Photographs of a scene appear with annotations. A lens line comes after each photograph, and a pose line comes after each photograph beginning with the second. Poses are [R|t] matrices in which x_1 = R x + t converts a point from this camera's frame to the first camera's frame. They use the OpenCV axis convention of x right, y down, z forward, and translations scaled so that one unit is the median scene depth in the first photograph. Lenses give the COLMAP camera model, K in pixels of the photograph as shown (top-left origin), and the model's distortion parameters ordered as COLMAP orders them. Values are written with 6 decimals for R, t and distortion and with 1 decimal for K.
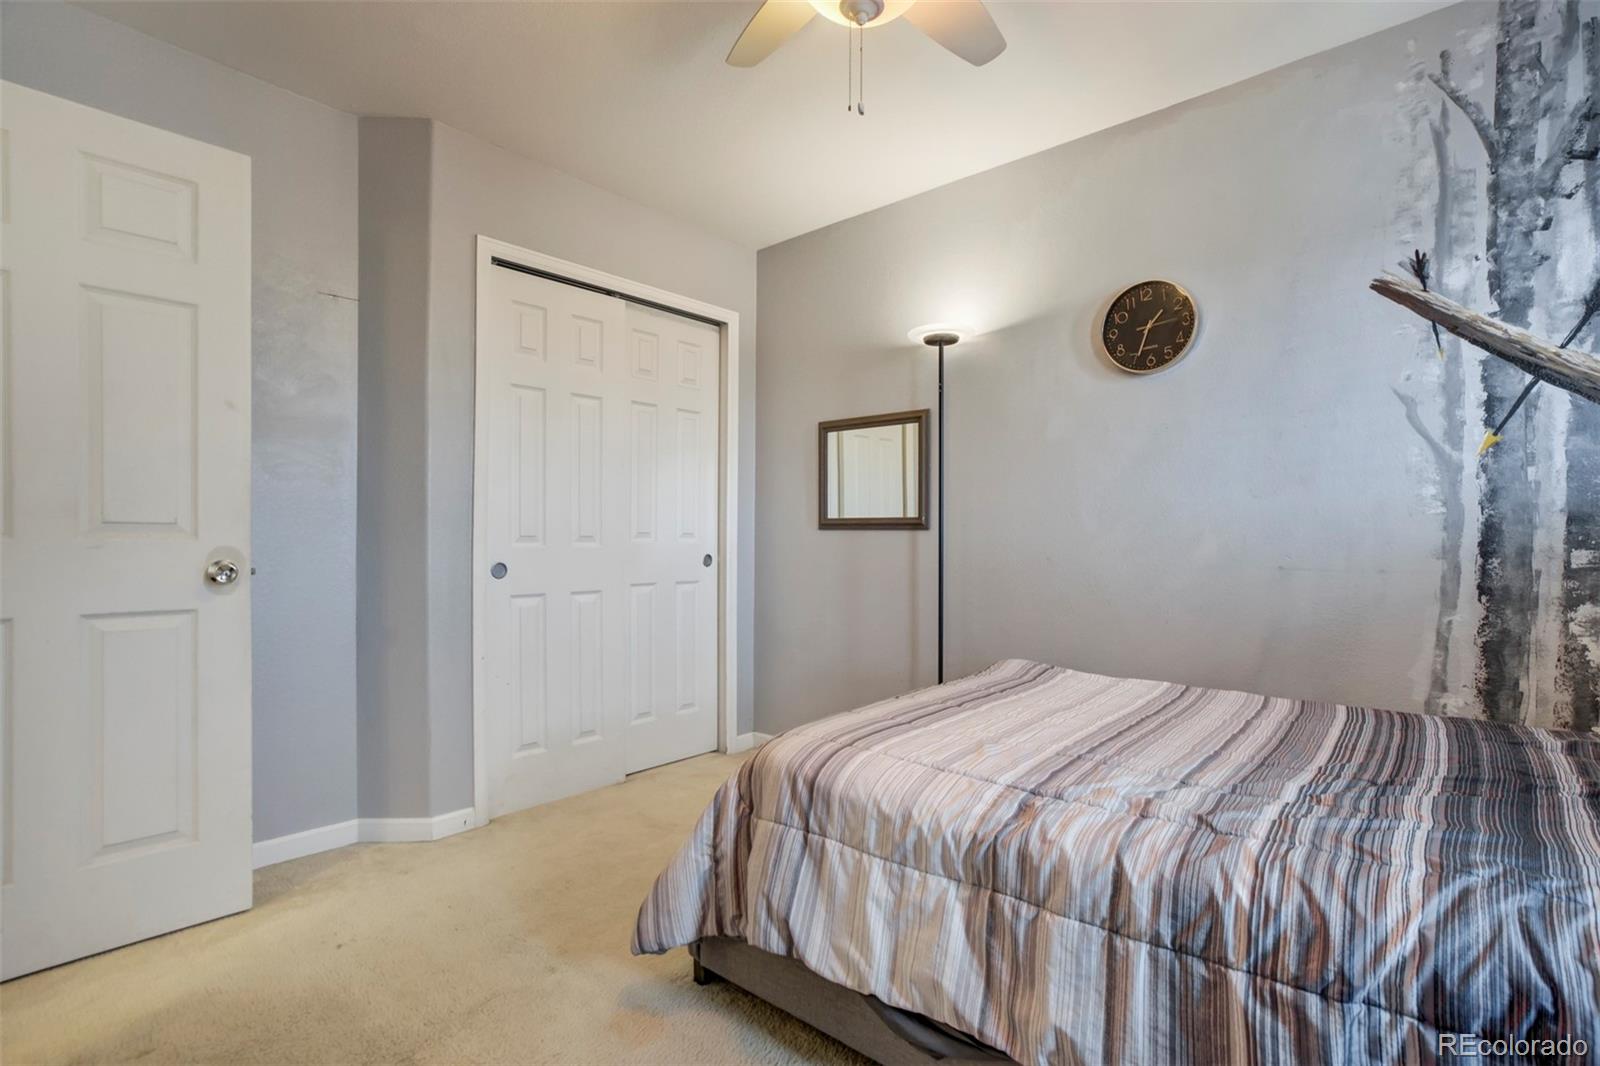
lens RADIAL K [[750.9, 0, 807.9], [0, 750.9, 539.4], [0, 0, 1]] dist [-0.037545, 0.021939]
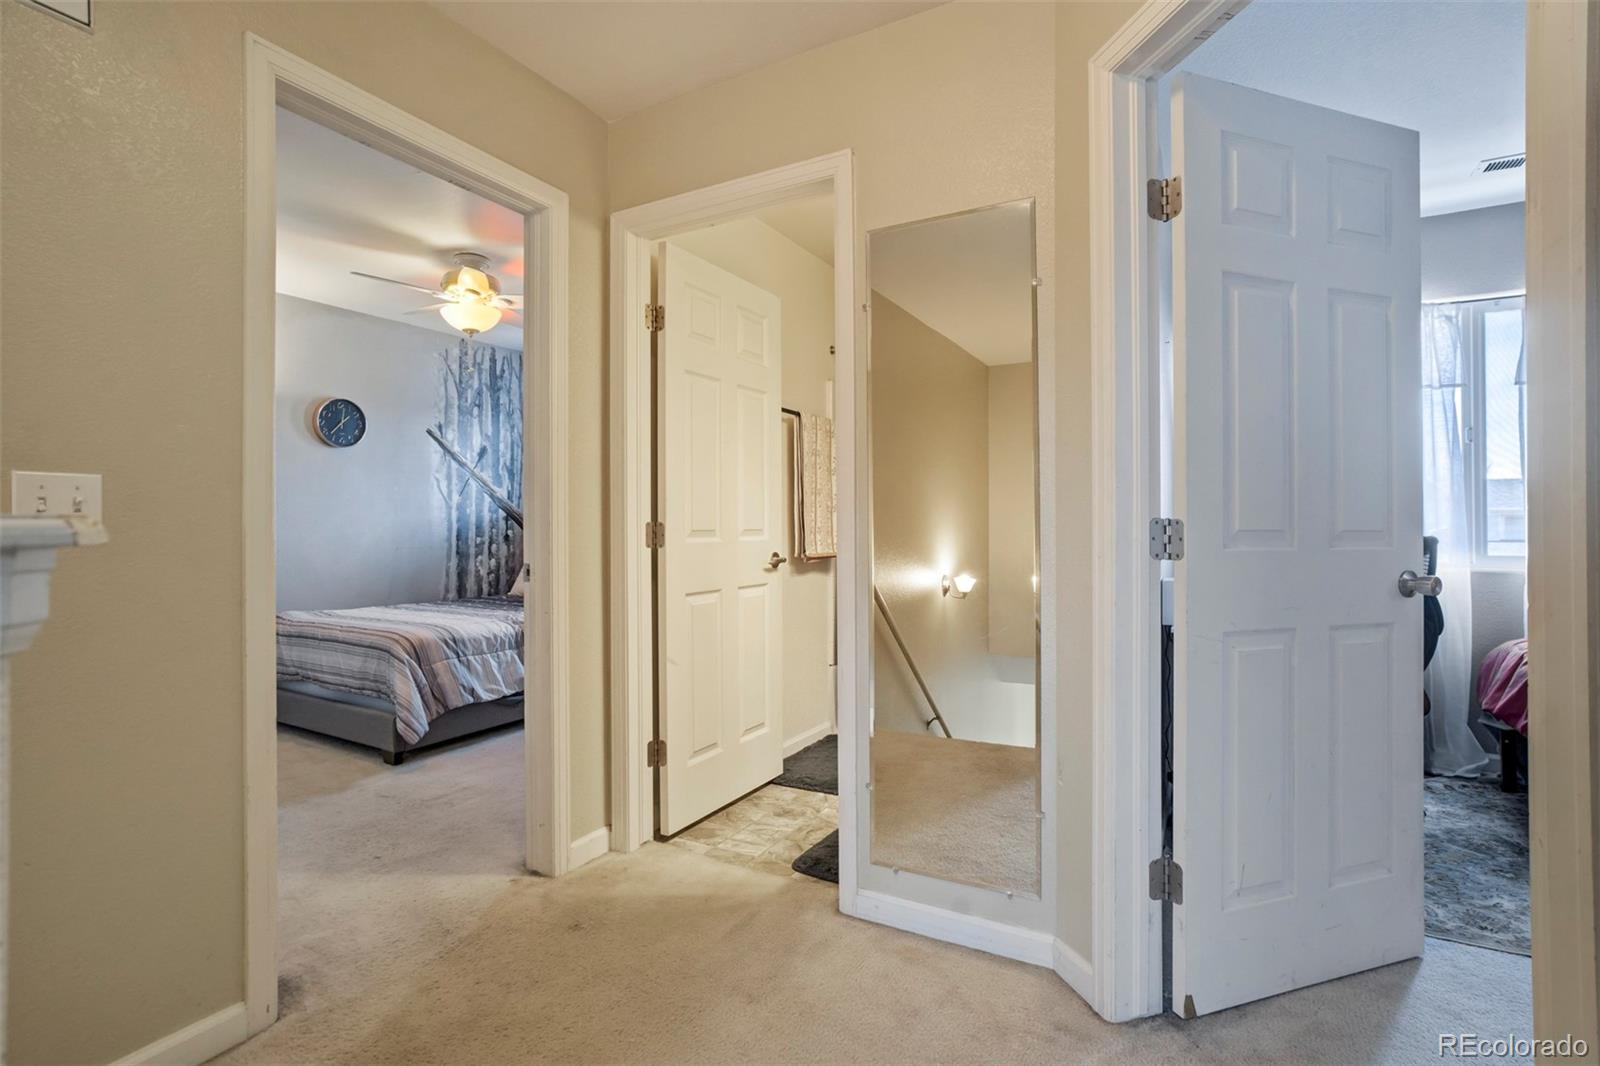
lens RADIAL K [[748.4, 0, 810.6], [0, 748.4, 534.6], [0, 0, 1]] dist [-0.030028, 0.019579]
pose [[-0.209853, -0.011046, 0.977671, -2.039045], [0.011888, 0.999833, 0.013848, -0.022104], [-0.977661, 0.014528, -0.209687, 0.302682]]
